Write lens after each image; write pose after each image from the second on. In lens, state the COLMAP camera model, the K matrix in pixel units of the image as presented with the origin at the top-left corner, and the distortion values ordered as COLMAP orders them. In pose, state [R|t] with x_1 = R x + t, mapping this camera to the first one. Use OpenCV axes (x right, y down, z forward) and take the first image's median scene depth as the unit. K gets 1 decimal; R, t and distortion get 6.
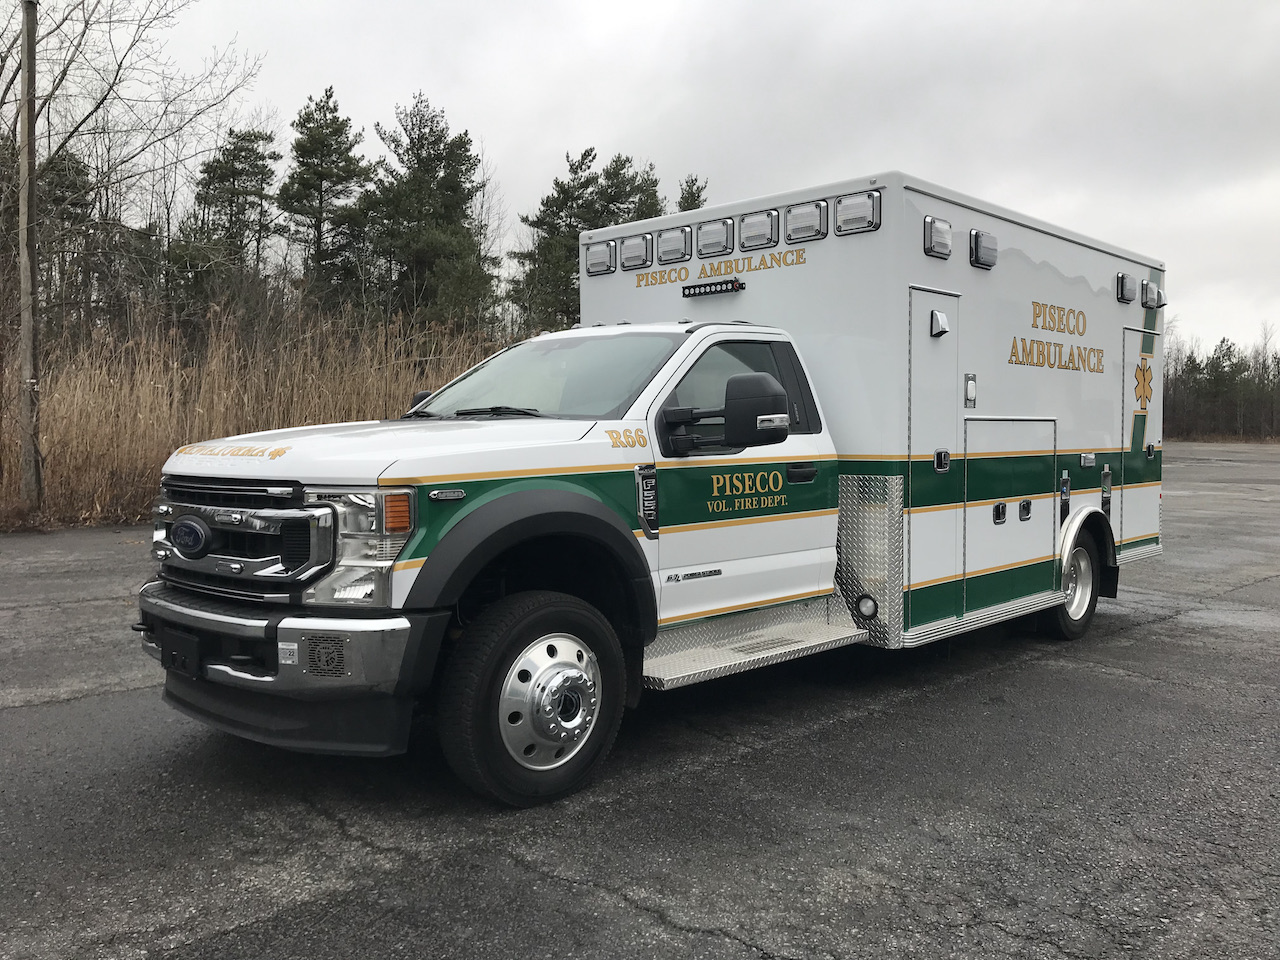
lens RADIAL K [[1028.0, 0, 598.8], [0, 1028.0, 468.7], [0, 0, 1]] dist [0.184246, -0.335779]
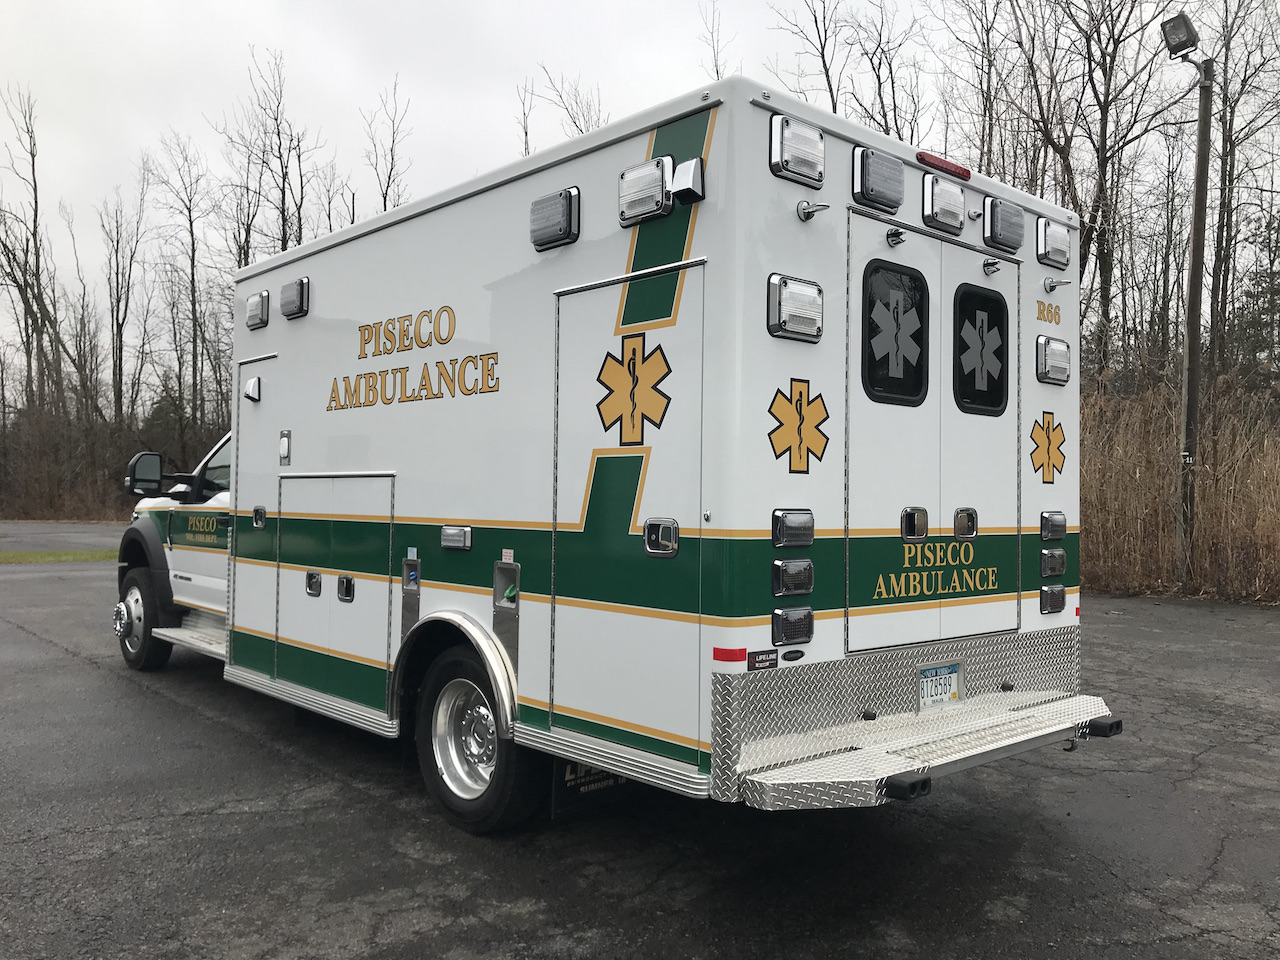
lens RADIAL K [[1048.1, 0, 640.0], [0, 1048.1, 480.0], [0, 0, 1]] dist [0.076780, -0.182646]
pose [[-0.052431, -0.012714, -0.998544, 1.308193], [-0.043923, 0.998981, -0.010414, -0.048638], [0.997658, 0.043313, -0.052936, 1.378889]]
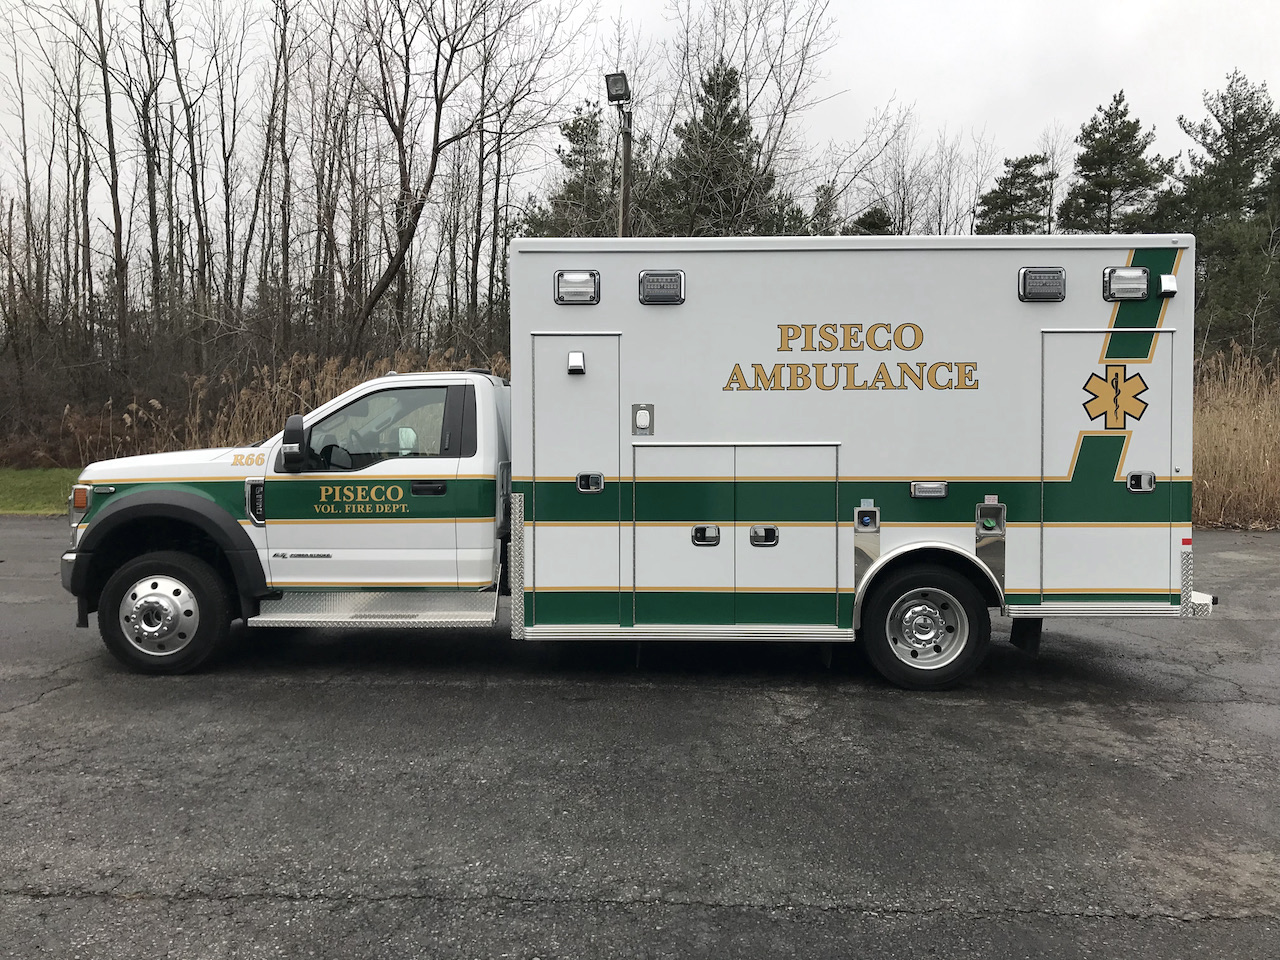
lens RADIAL K [[1048.1, 0, 640.0], [0, 1048.1, 480.0], [0, 0, 1]] dist [0.076780, -0.182646]
pose [[0.683242, 0.020549, -0.729903, 1.143775], [-0.026821, 0.999636, 0.003036, -0.014577], [0.729699, 0.017502, 0.683544, 0.259590]]
